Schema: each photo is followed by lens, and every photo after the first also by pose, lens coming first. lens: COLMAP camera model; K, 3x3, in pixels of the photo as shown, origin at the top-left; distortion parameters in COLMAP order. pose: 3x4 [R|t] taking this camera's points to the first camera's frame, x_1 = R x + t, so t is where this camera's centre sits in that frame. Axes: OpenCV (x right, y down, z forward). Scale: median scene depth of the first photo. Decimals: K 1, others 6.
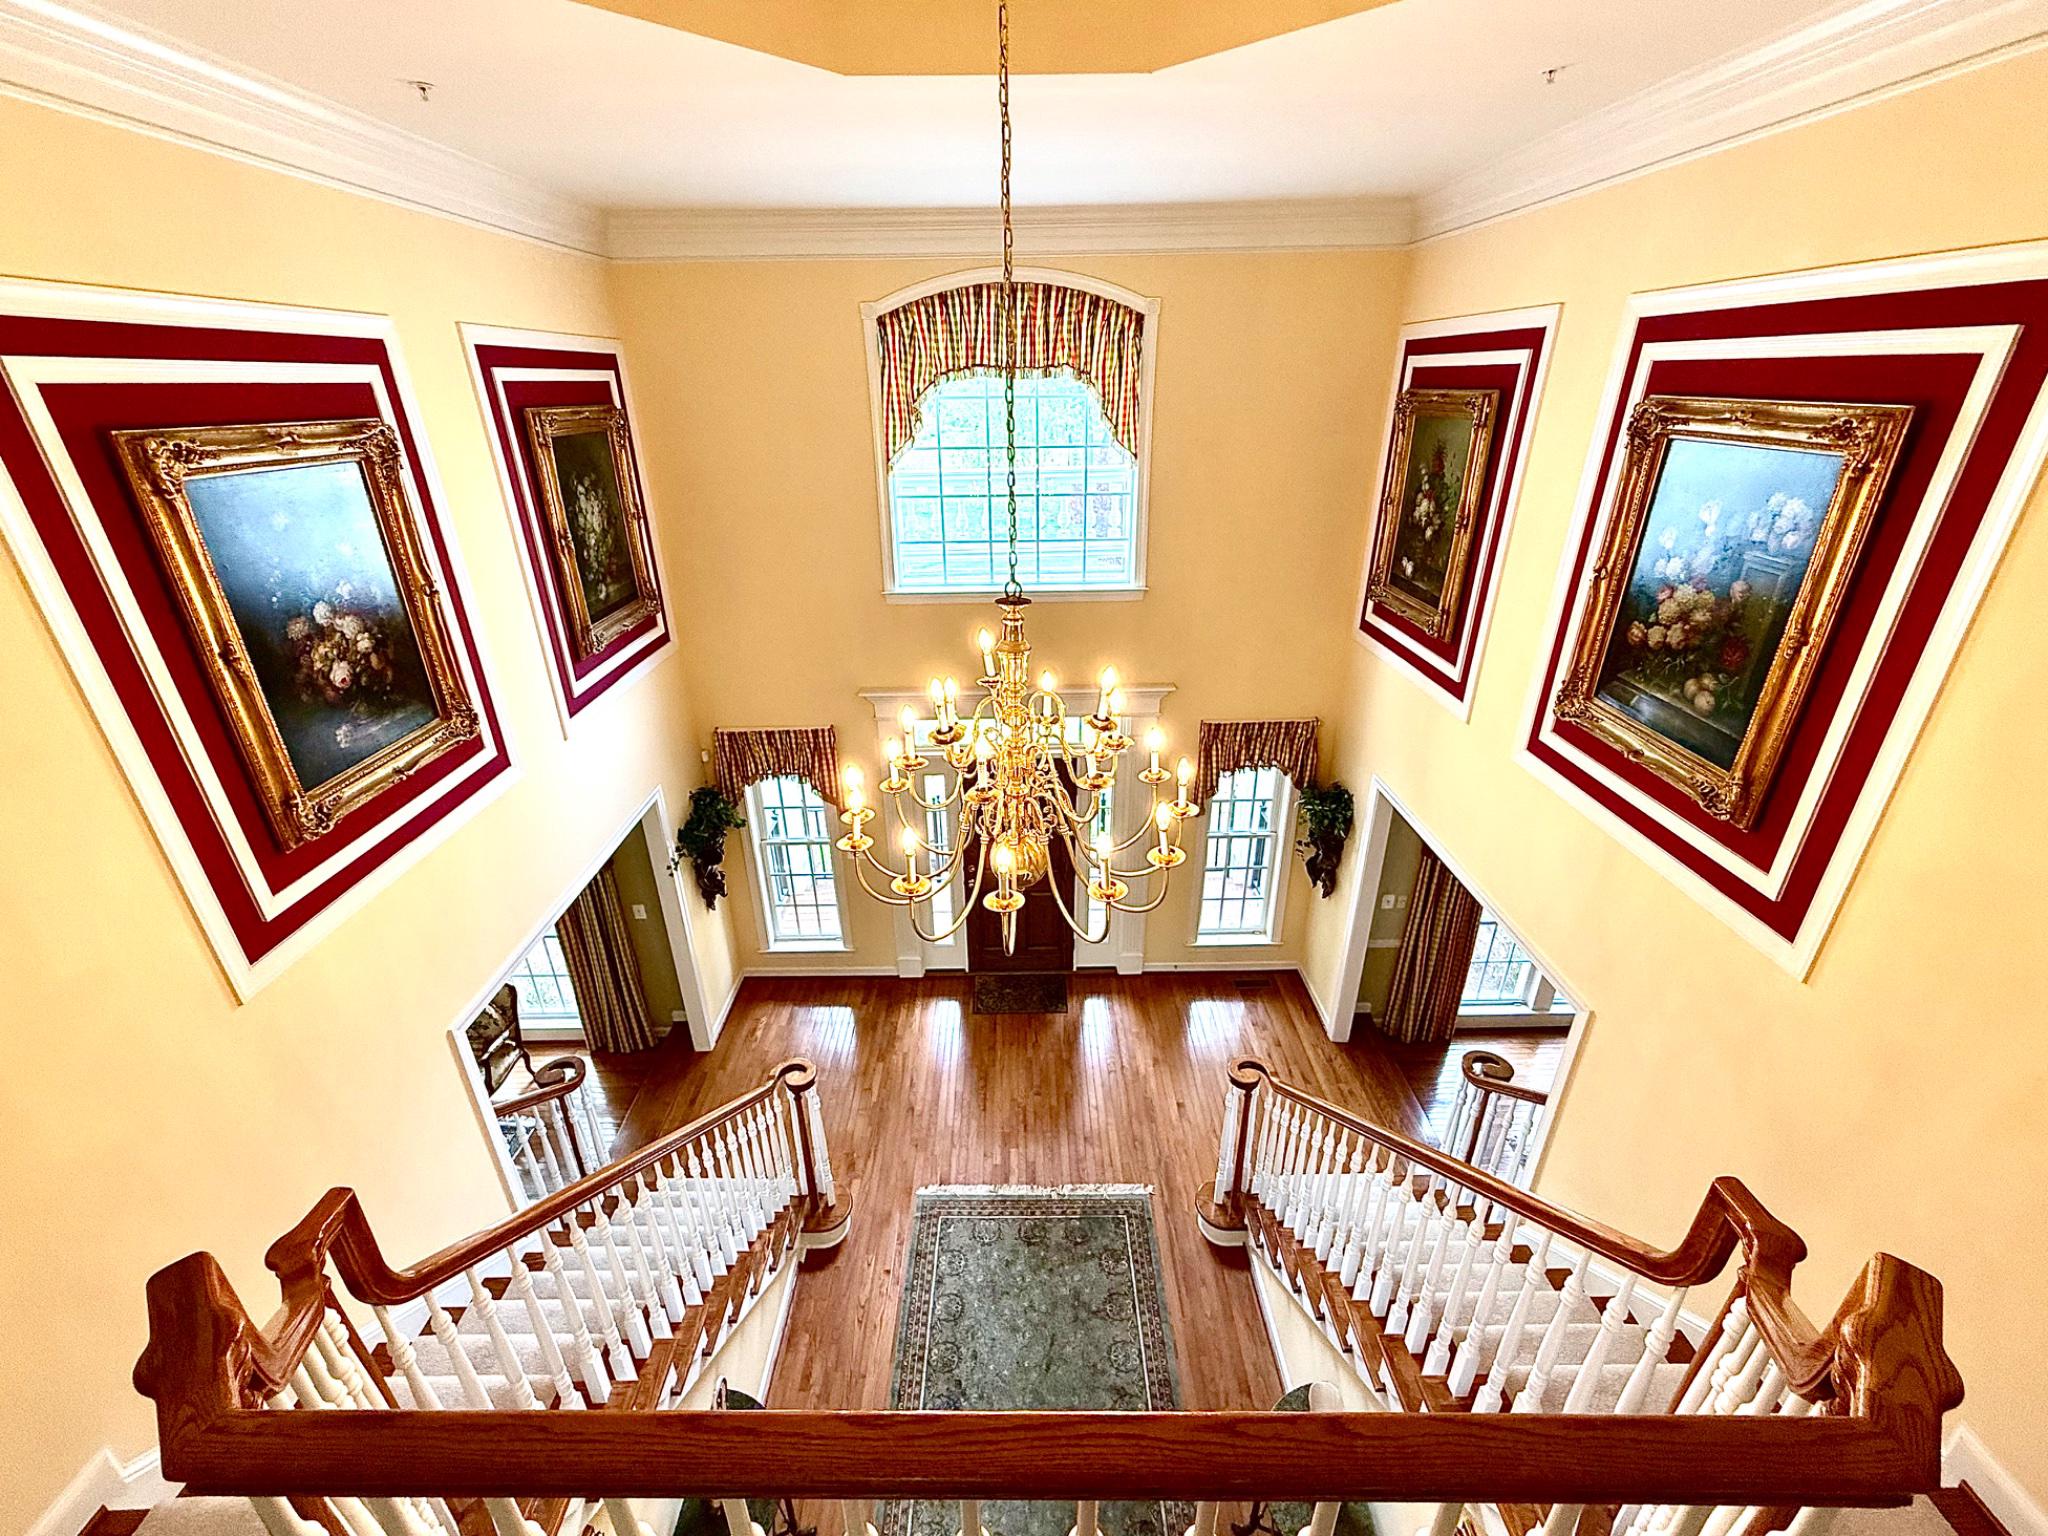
lens RADIAL K [[835.3, 0, 1015.2], [0, 835.3, 763.6], [0, 0, 1]] dist [-0.000238, -0.000102]
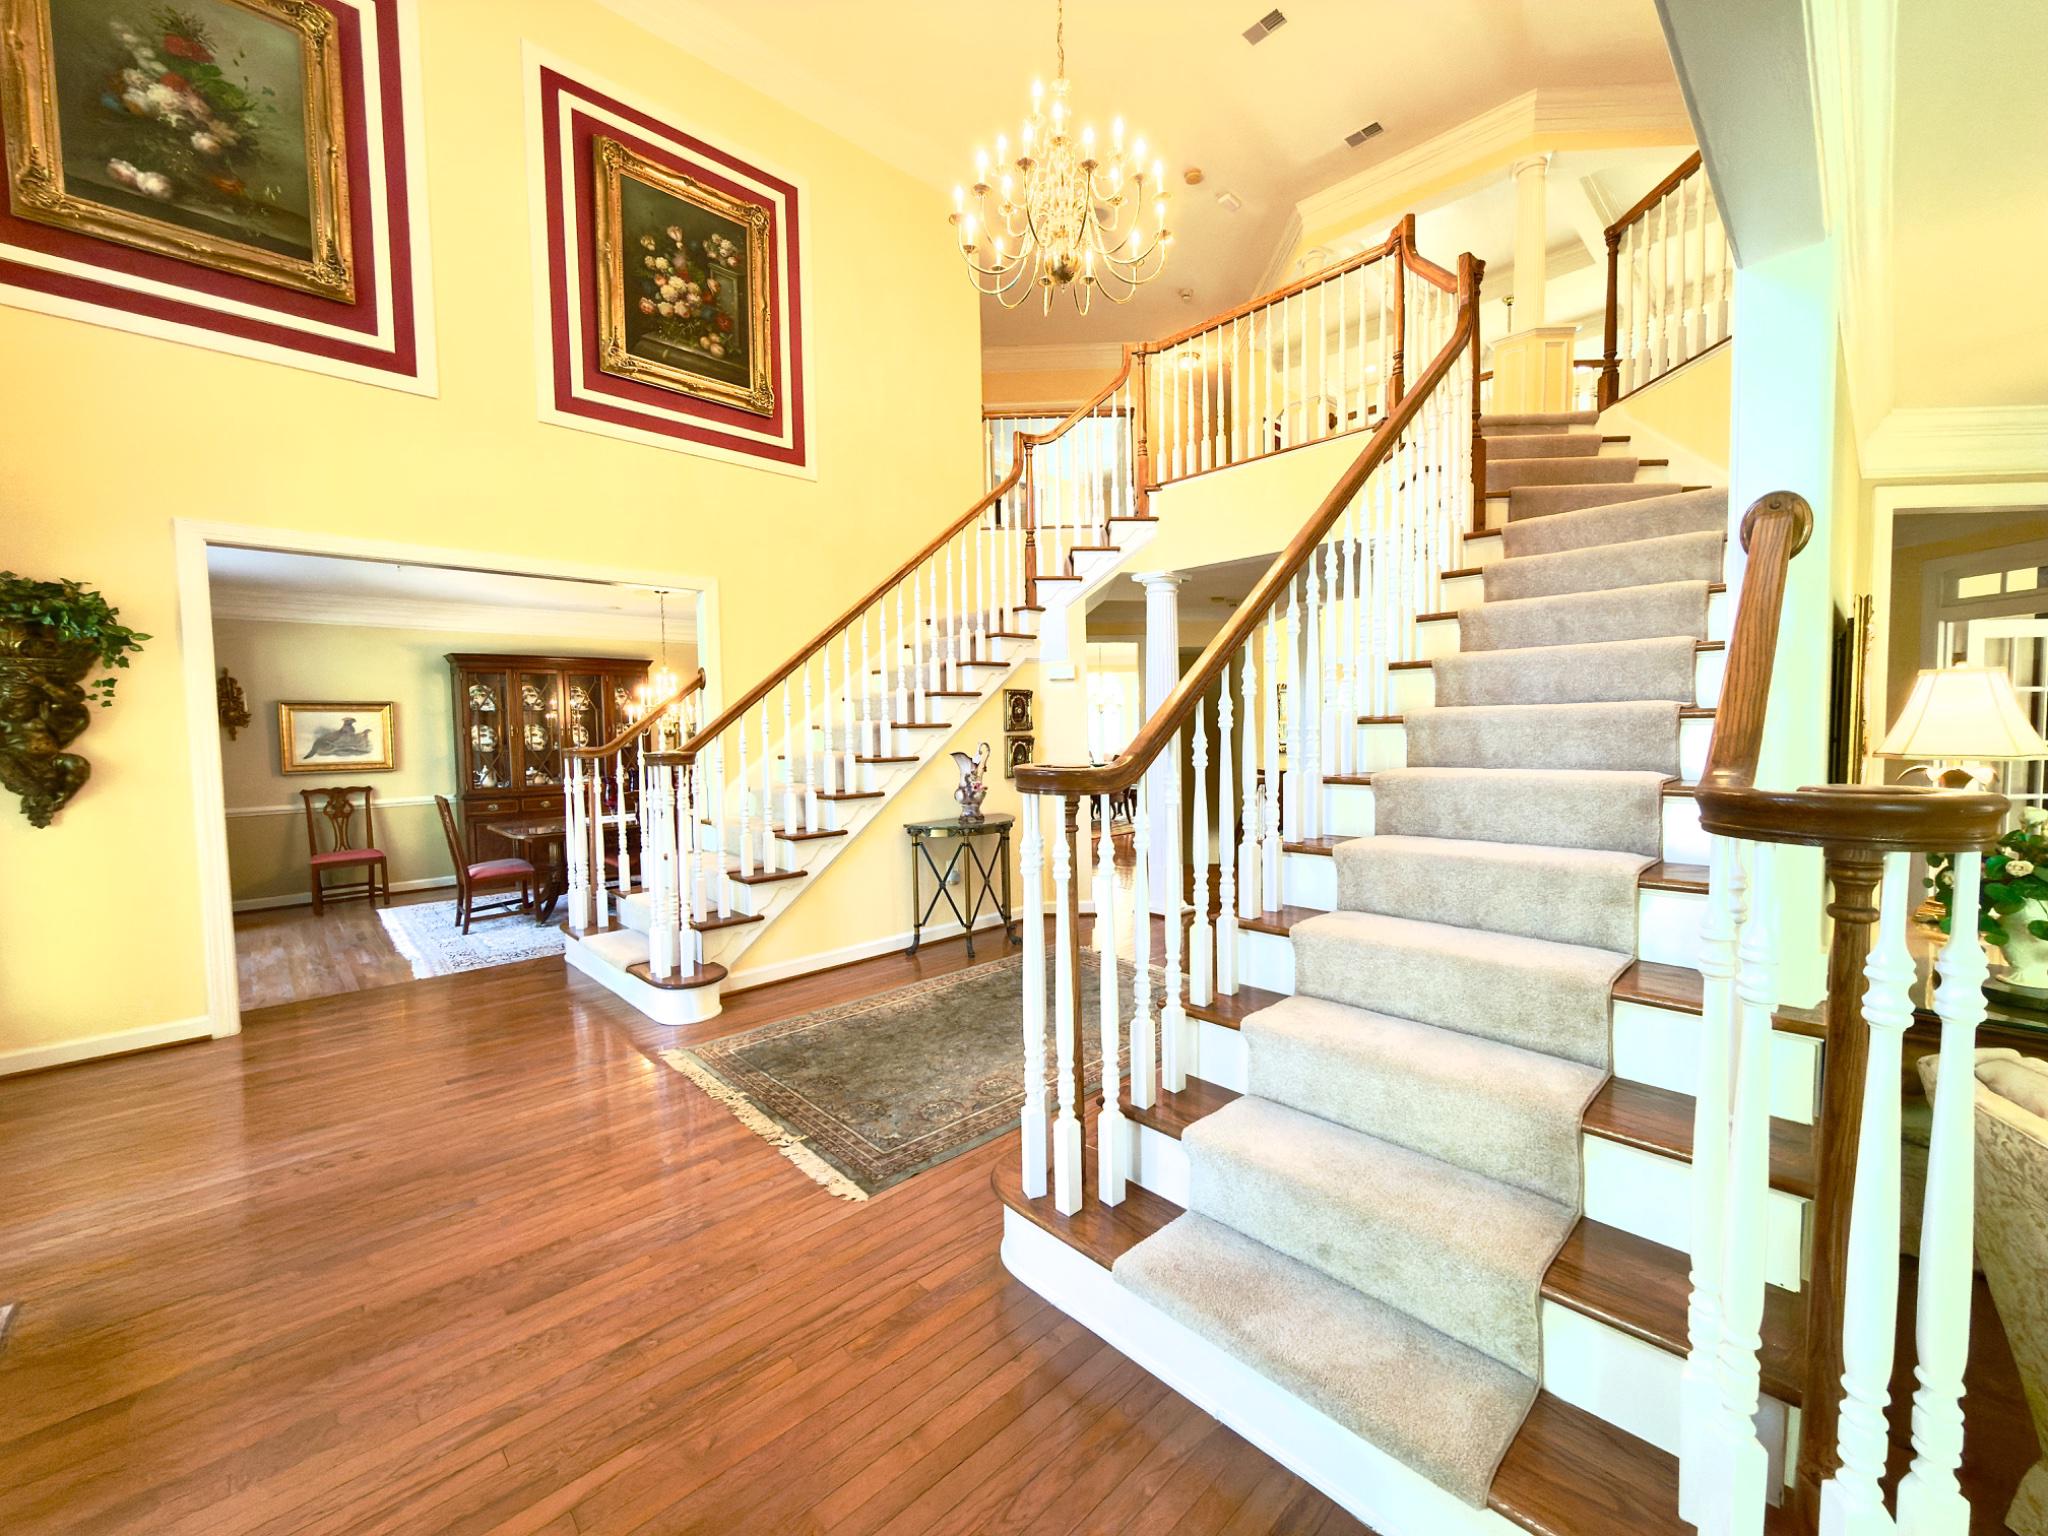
lens RADIAL K [[816.6, 0, 1024.0], [0, 816.6, 768.0], [0, 0, 1]] dist [0.001269, -0.000229]
pose [[-0.686533, -0.012236, 0.726996, -0.503707], [0.325716, 0.888748, 0.322547, 0.206549], [-0.650062, 0.458234, -0.606169, 1.141625]]
